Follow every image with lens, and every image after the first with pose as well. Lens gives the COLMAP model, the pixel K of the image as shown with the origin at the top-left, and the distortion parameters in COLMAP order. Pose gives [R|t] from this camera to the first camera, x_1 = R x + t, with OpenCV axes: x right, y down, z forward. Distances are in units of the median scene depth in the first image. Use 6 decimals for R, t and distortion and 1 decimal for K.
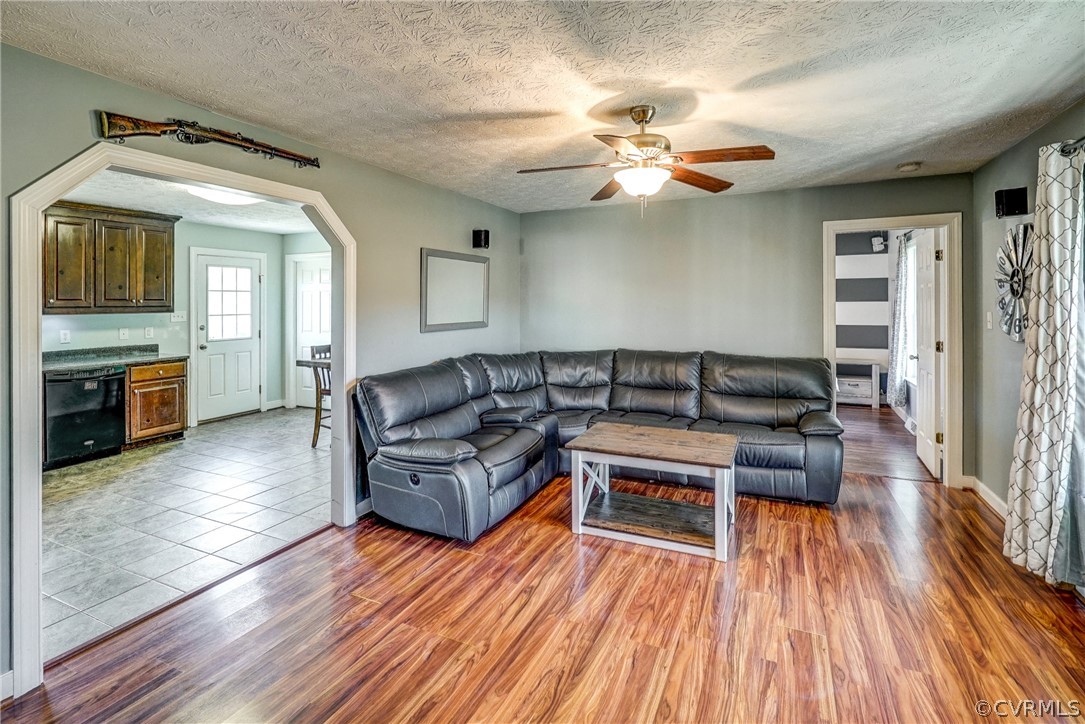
lens RADIAL K [[515.7, 0, 538.0], [0, 515.7, 292.6], [0, 0, 1]] dist [-0.000947, -0.000454]
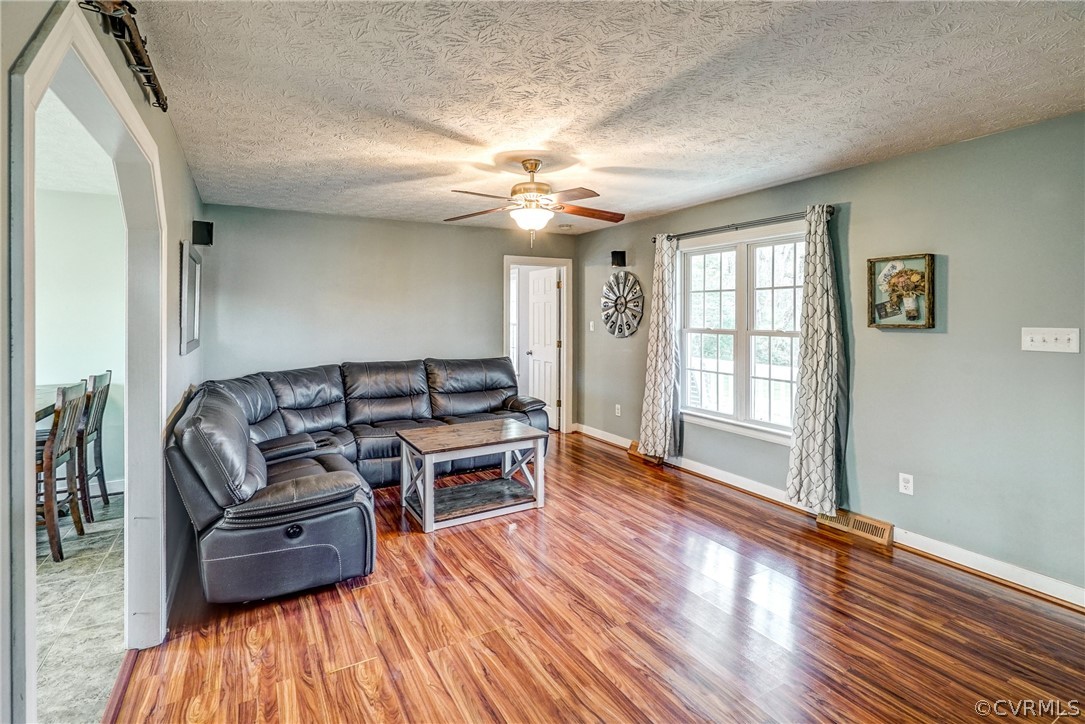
lens RADIAL K [[512.0, 0, 538.1], [0, 512.0, 314.8], [0, 0, 1]] dist [0.001483, 0.000444]
pose [[0.576061, 0.002204, 0.817404, -0.695179], [-0.015581, 0.999844, 0.008285, 0.005844], [-0.817258, -0.017509, 0.576005, 0.228106]]
